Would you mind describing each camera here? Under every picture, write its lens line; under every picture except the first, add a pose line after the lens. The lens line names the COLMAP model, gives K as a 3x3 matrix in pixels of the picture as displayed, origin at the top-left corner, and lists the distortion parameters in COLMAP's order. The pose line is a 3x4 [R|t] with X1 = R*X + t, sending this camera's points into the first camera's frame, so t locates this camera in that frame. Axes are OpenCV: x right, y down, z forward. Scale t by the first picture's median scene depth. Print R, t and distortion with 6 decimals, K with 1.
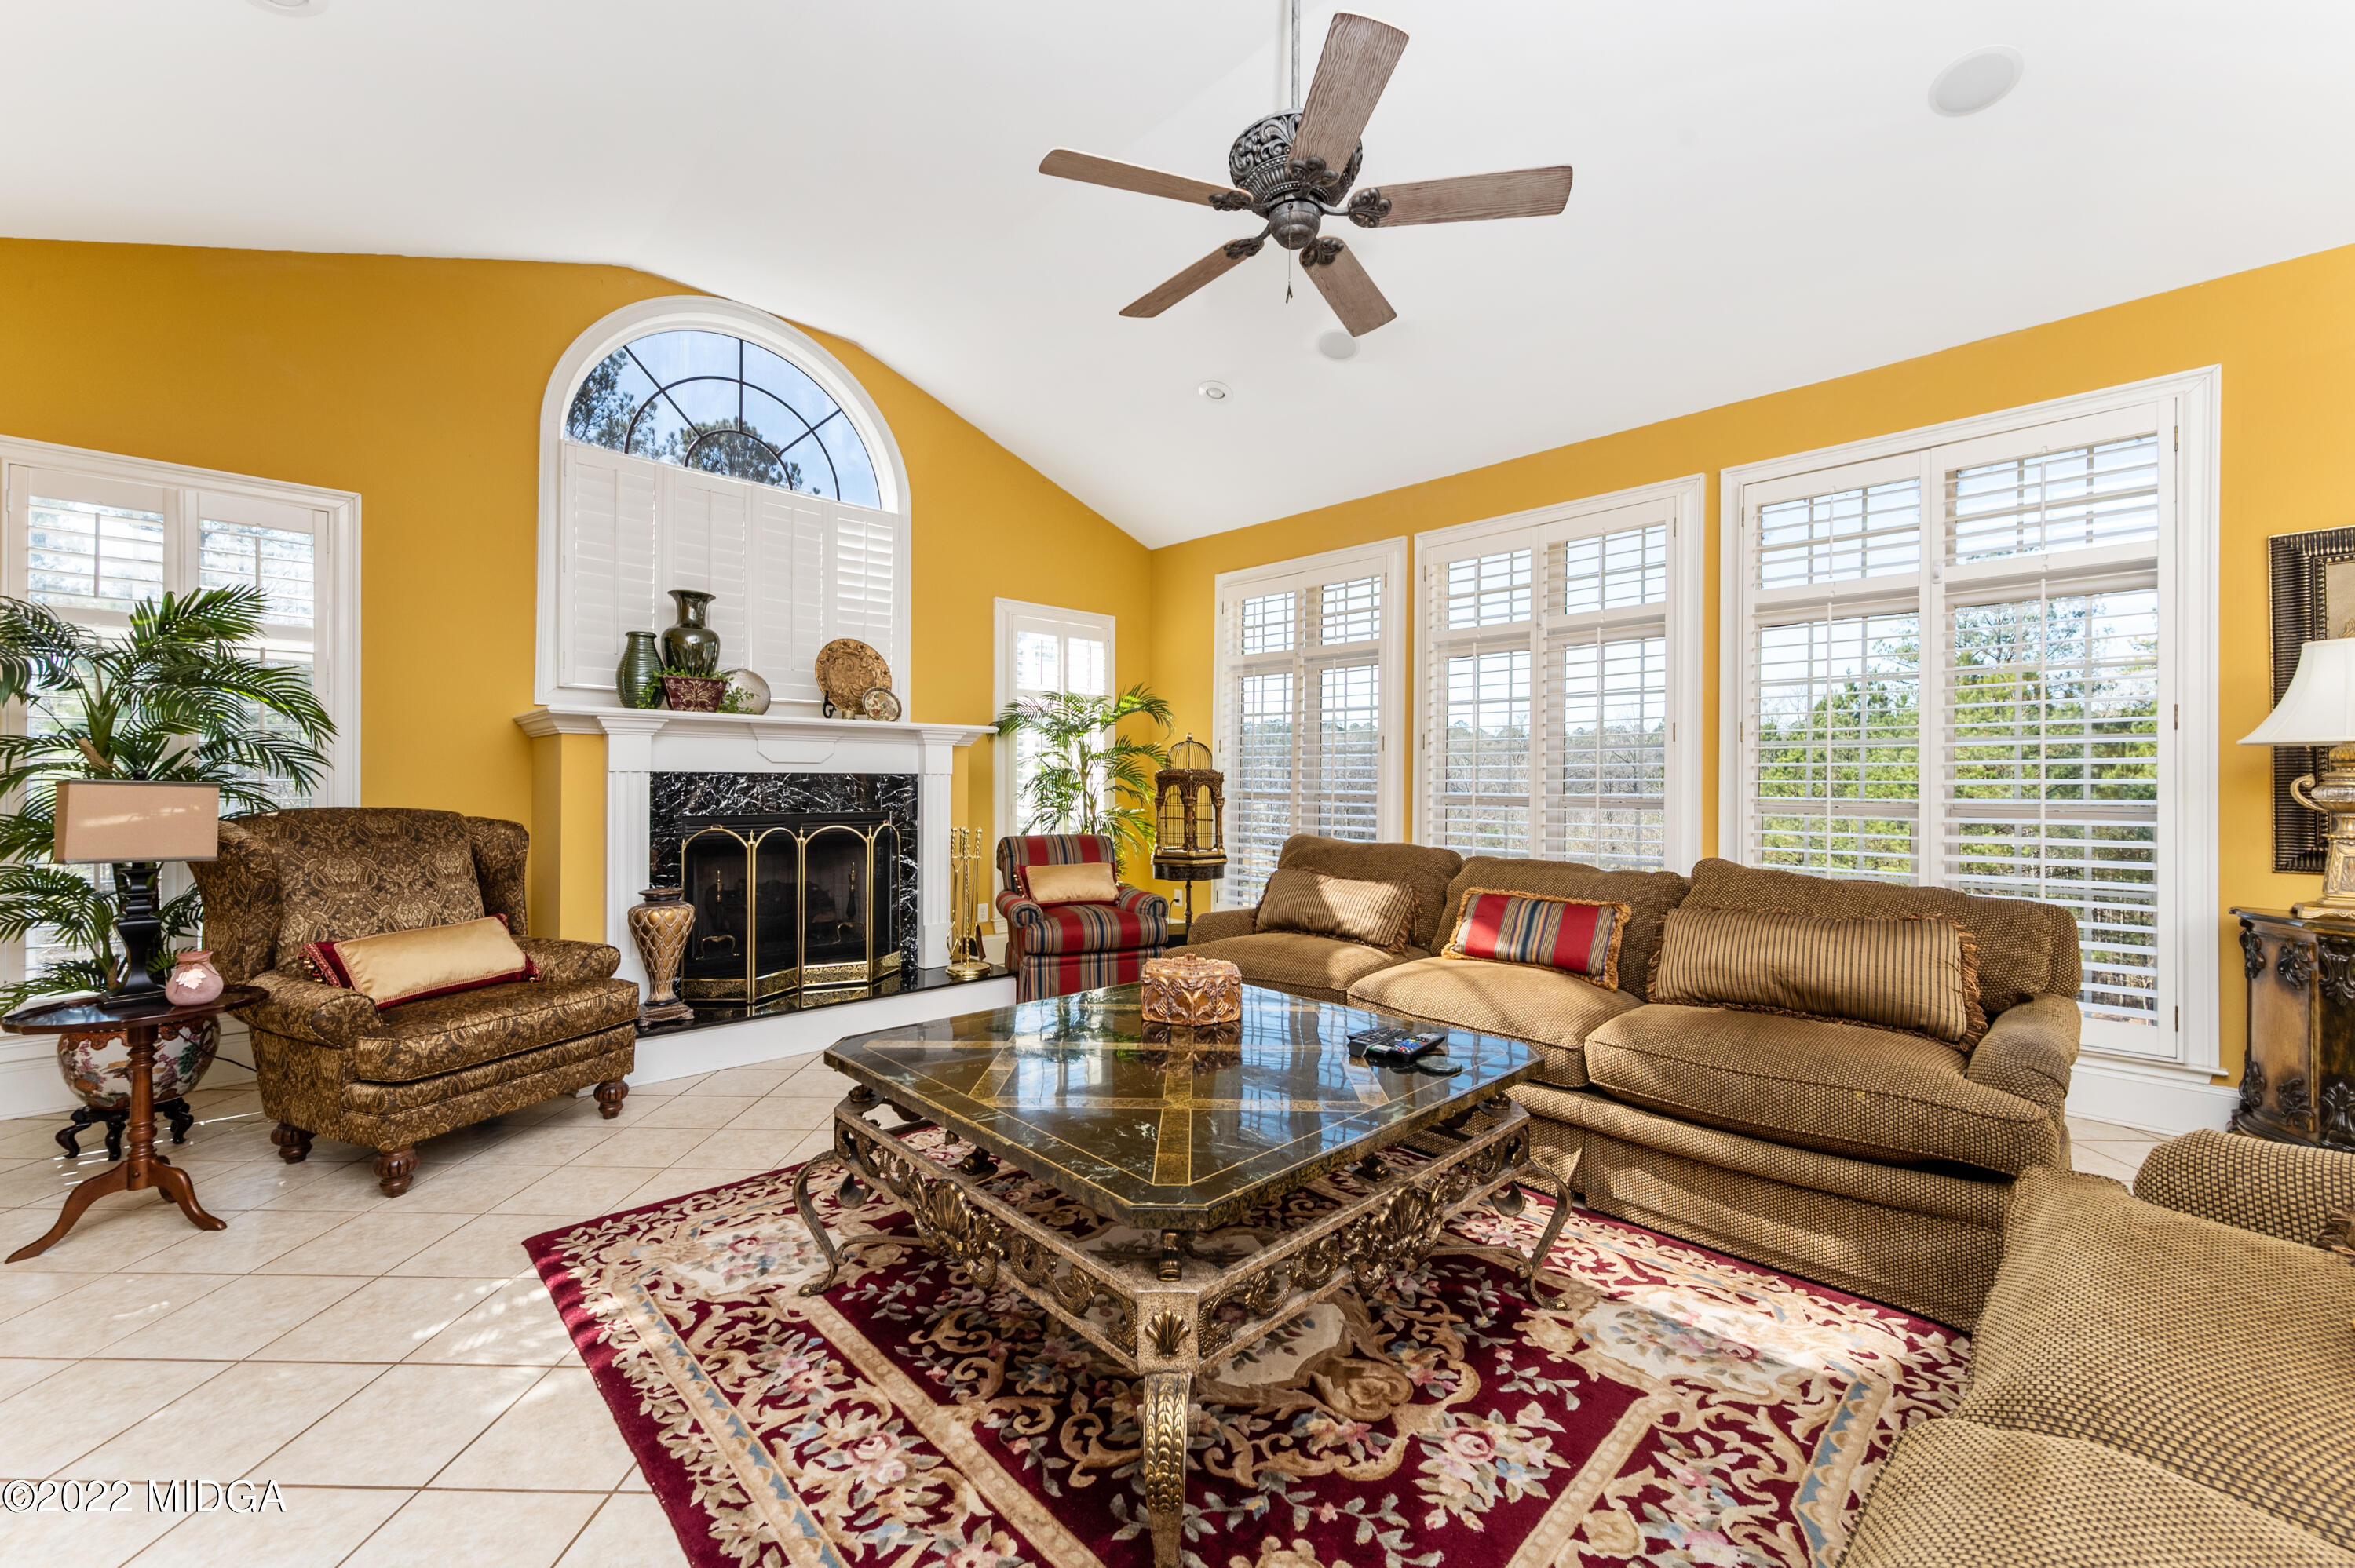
lens RADIAL K [[927.1, 0, 1183.5], [0, 927.1, 779.3], [0, 0, 1]] dist [-0.002772, 0.000134]
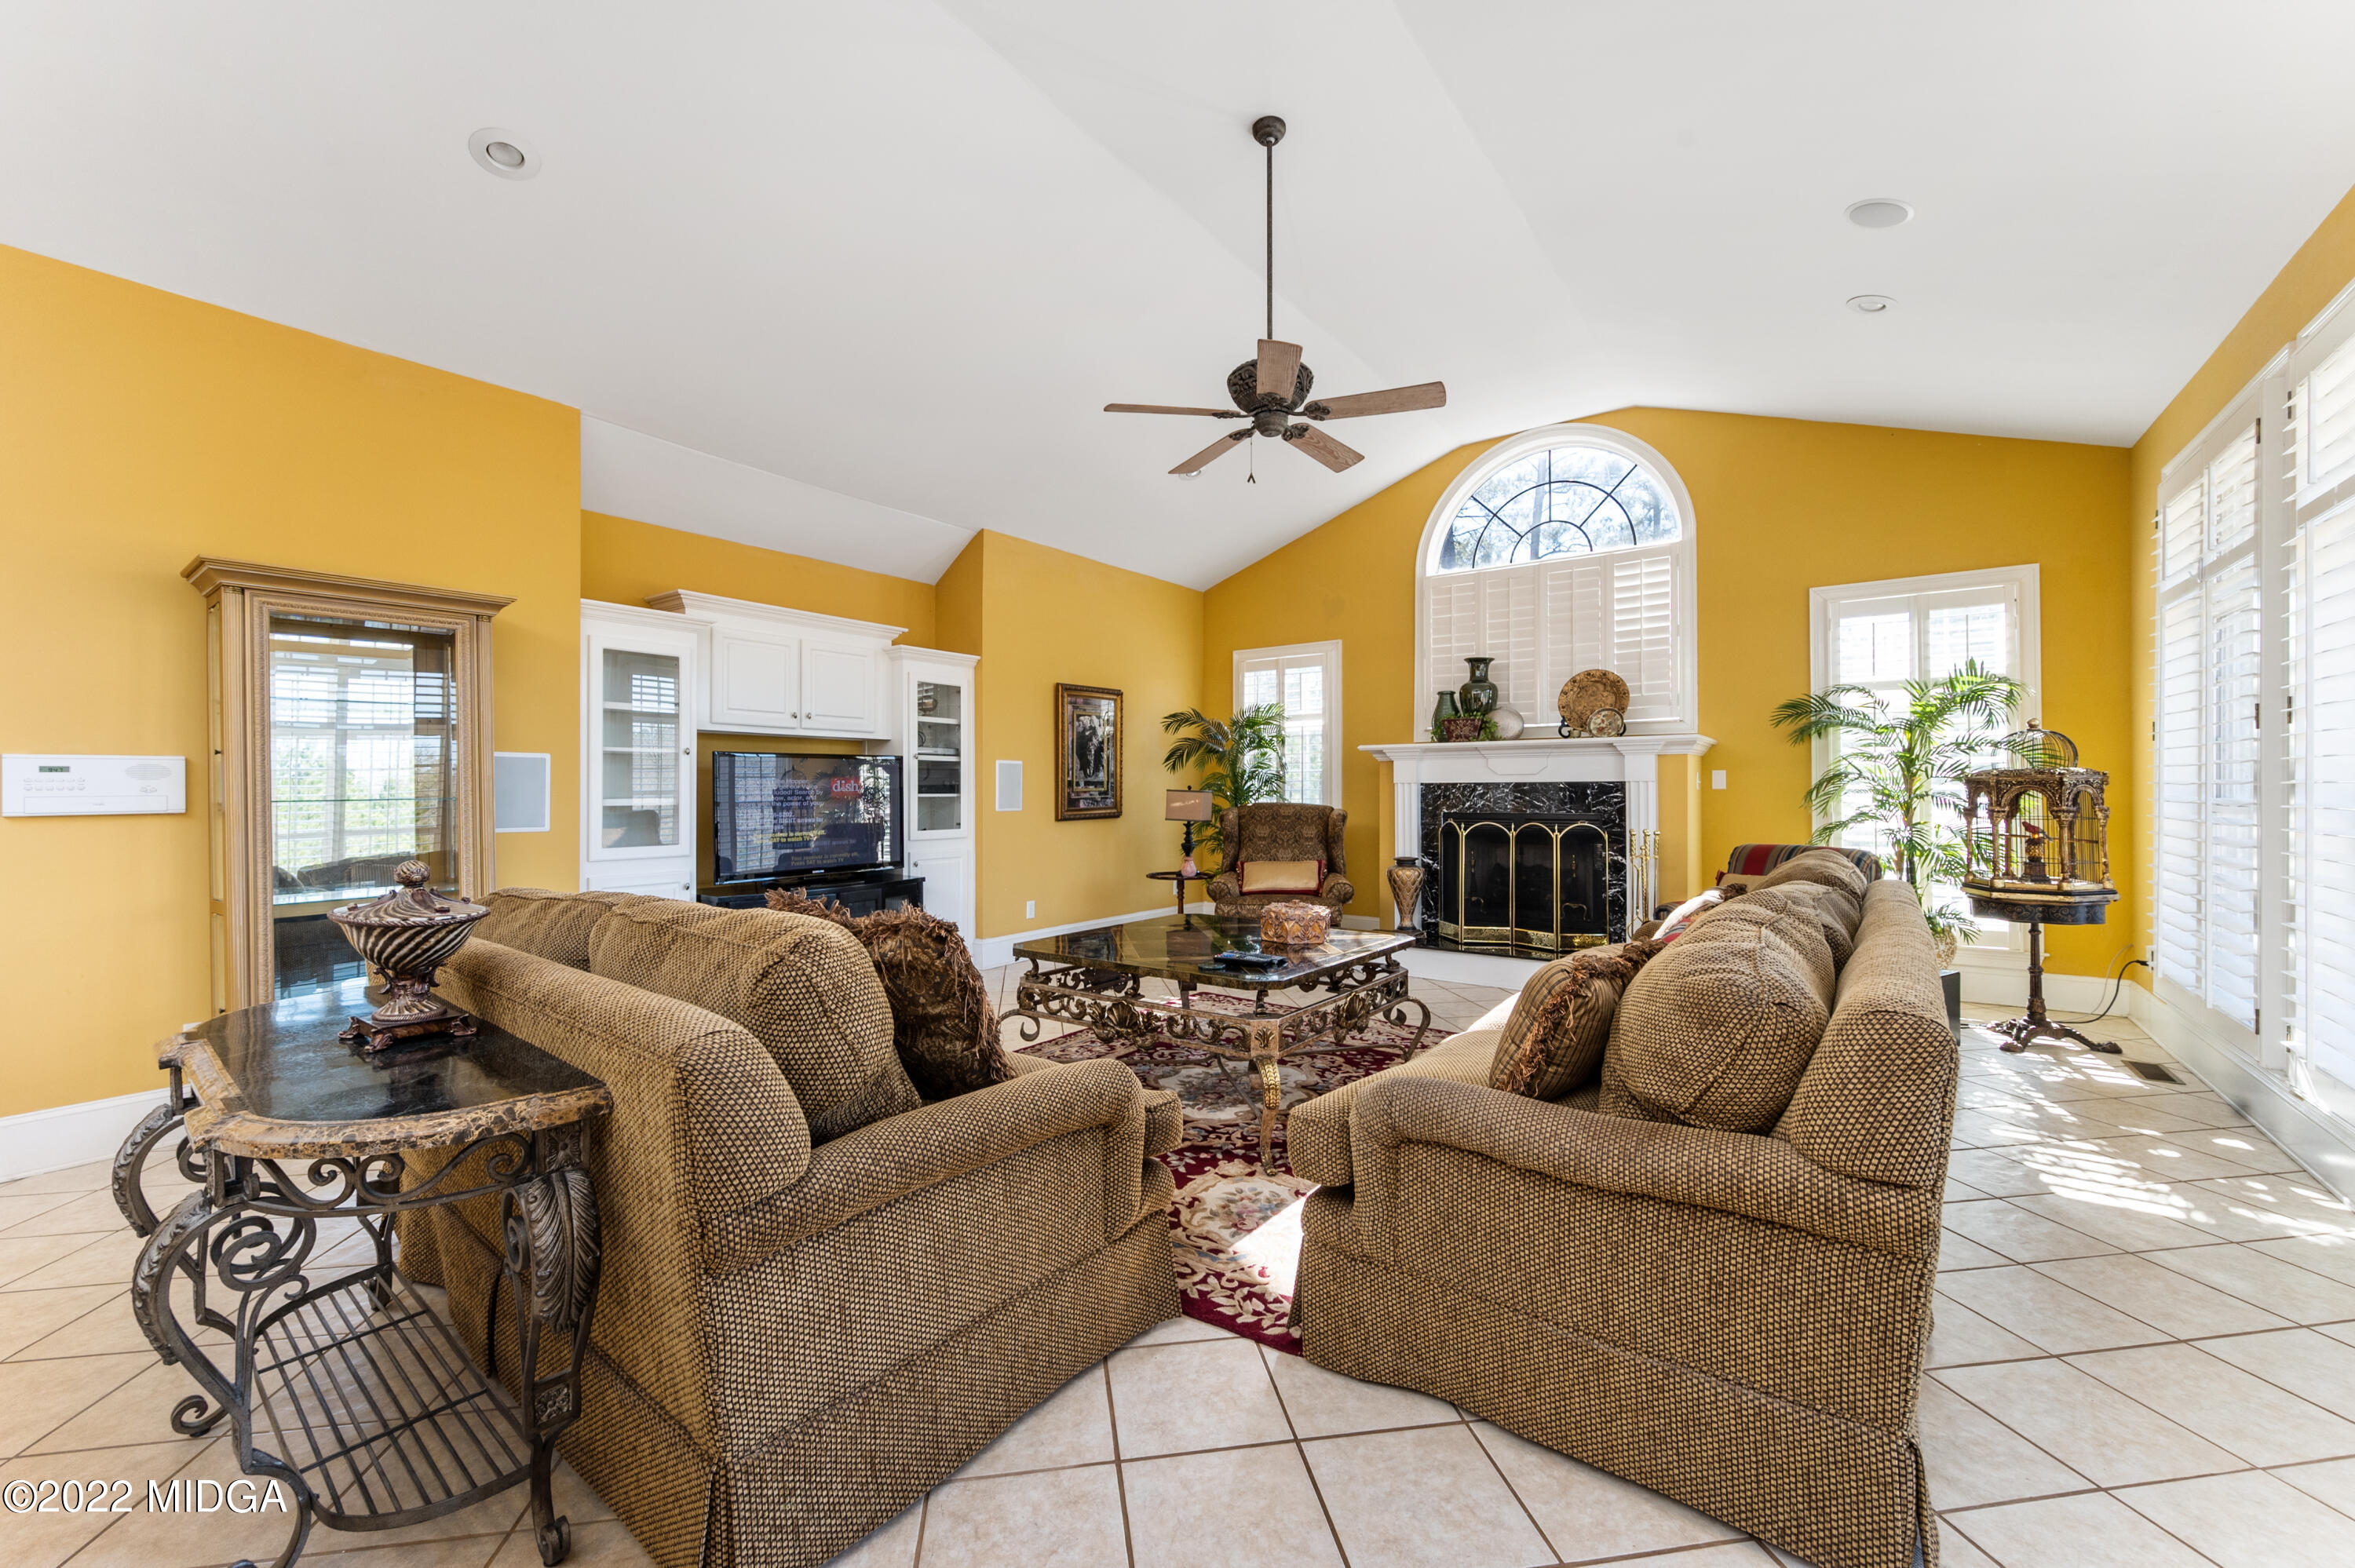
lens RADIAL K [[927.1, 0, 1185.3], [0, 927.1, 791.1], [0, 0, 1]] dist [-0.002772, 0.000134]
pose [[0.174000, 0.005020, -0.984733, 0.808805], [0.013051, 0.999887, 0.007404, -0.010255], [0.984659, -0.014140, 0.173915, 0.292340]]
